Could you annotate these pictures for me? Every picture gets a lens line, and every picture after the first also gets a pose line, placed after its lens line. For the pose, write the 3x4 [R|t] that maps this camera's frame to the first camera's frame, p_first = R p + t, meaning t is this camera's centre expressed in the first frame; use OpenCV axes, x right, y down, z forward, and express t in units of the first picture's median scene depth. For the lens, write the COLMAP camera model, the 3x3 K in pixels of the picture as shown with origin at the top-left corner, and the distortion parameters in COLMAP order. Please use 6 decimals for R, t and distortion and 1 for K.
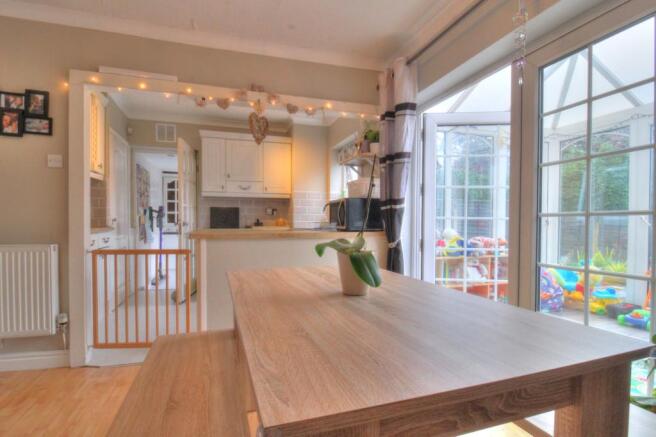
lens RADIAL K [[318.5, 0, 325.8], [0, 318.5, 227.2], [0, 0, 1]] dist [-0.005640, -0.000453]
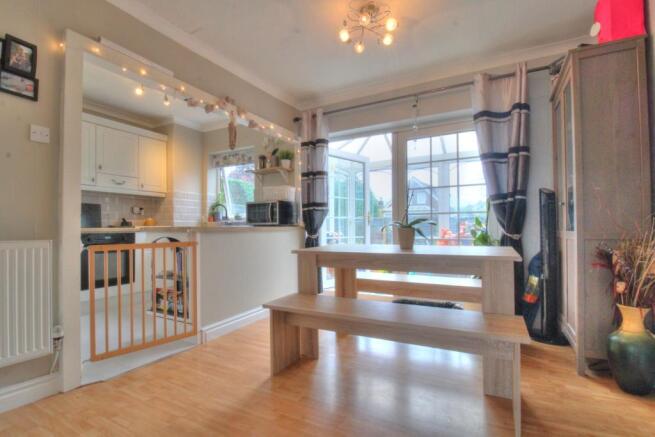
lens RADIAL K [[310.3, 0, 325.0], [0, 310.3, 224.2], [0, 0, 1]] dist [-0.014028, -0.000428]
pose [[0.718580, 0.000802, 0.695444, -0.699722], [0.020311, 0.999549, -0.022140, 0.037177], [-0.695148, 0.030034, 0.718239, -0.025488]]
